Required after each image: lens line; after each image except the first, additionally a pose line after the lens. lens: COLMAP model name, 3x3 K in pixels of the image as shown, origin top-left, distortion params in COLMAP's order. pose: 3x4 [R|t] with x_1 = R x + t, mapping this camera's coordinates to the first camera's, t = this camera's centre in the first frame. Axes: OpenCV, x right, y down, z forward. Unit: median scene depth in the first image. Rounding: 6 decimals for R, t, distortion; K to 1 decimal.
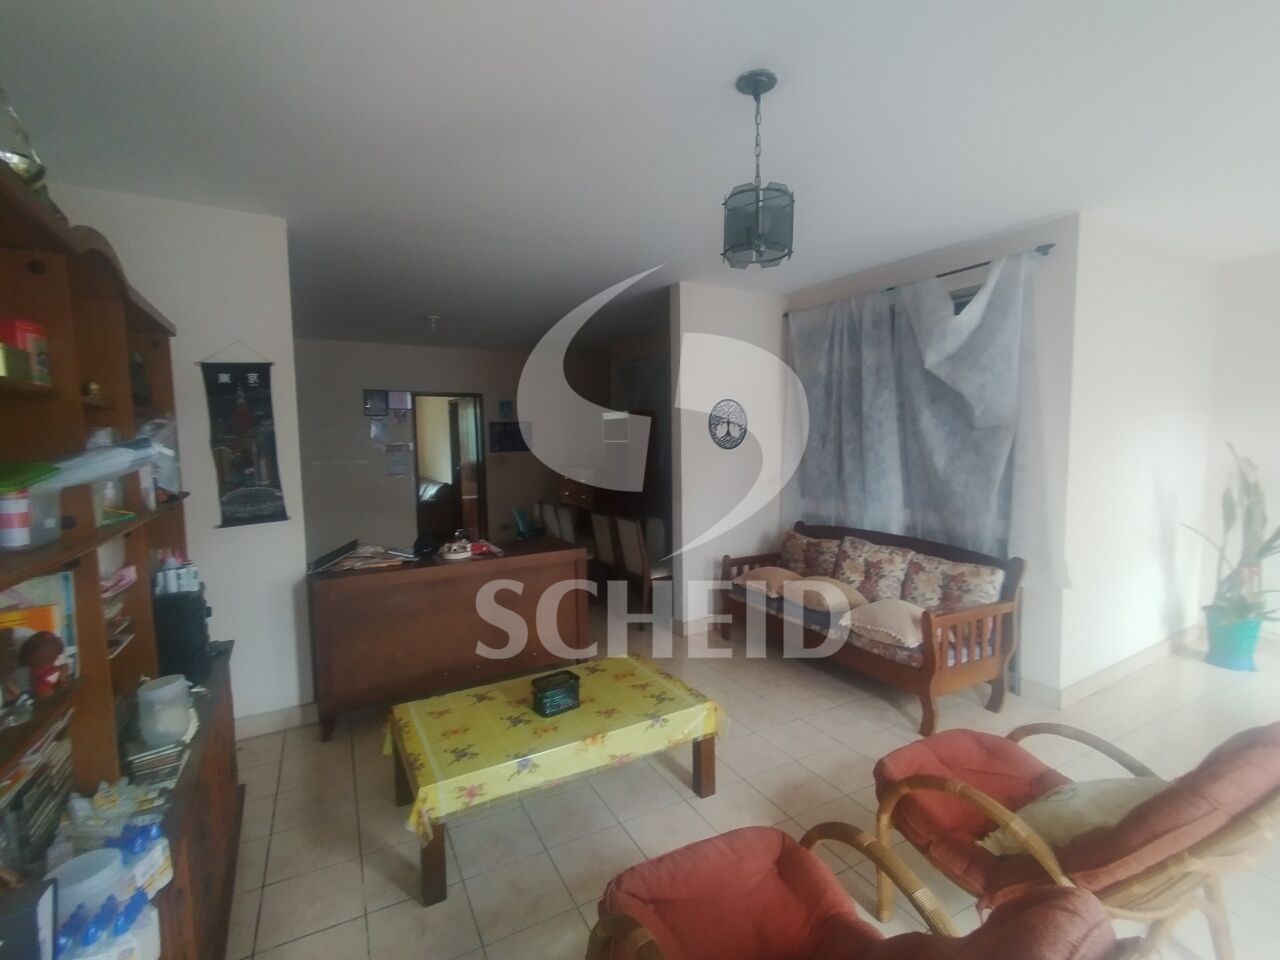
lens RADIAL K [[586.0, 0, 636.9], [0, 586.0, 478.4], [0, 0, 1]] dist [0.000580, 0.000348]
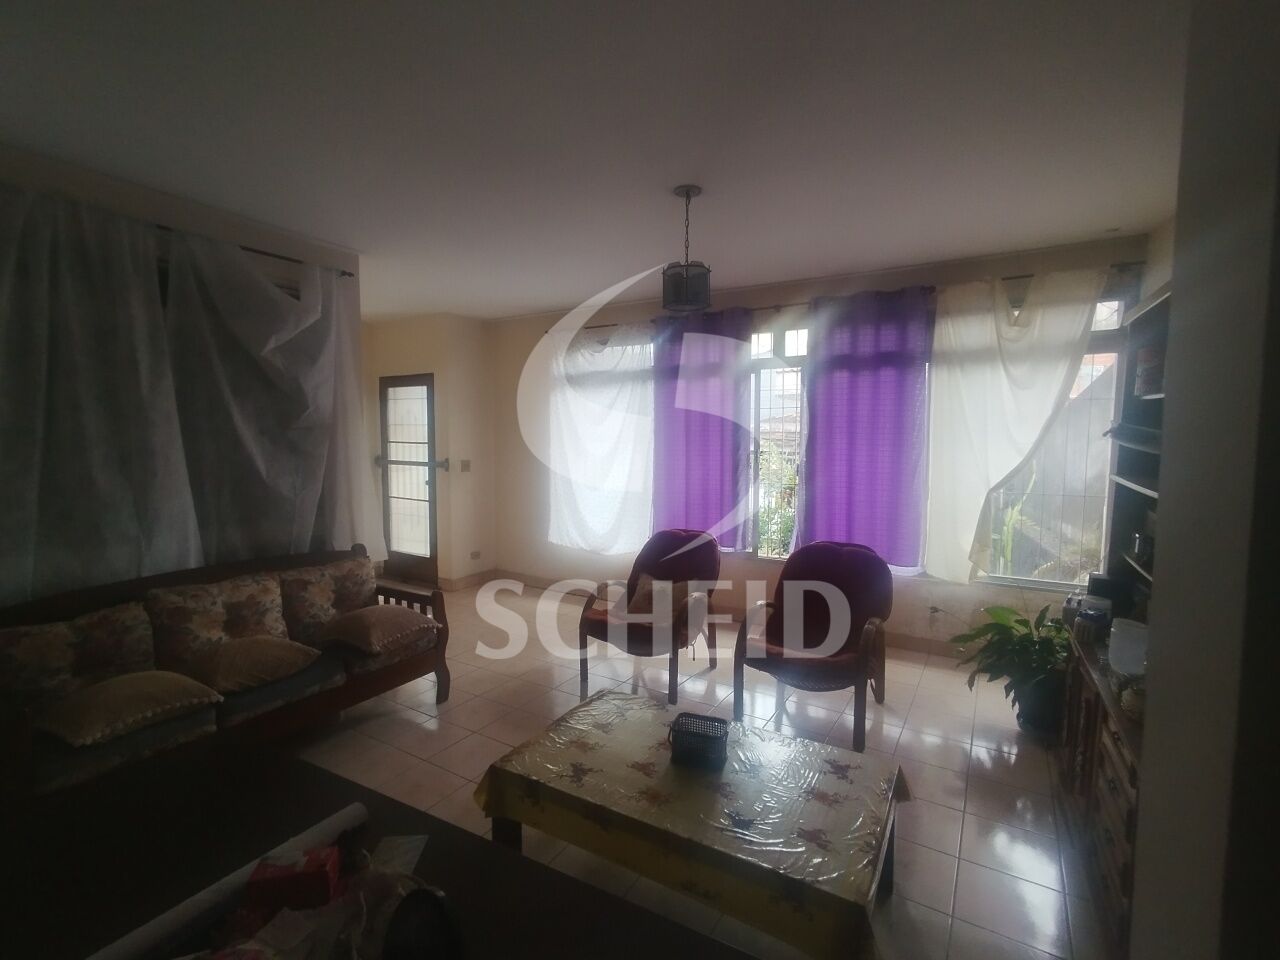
lens RADIAL K [[586.0, 0, 636.9], [0, 586.0, 478.4], [0, 0, 1]] dist [0.000580, 0.000348]
pose [[-0.499504, -0.049724, 0.864883, -0.537554], [0.067723, 0.993055, 0.096206, -0.057532], [-0.863660, 0.106627, -0.492668, 0.987154]]
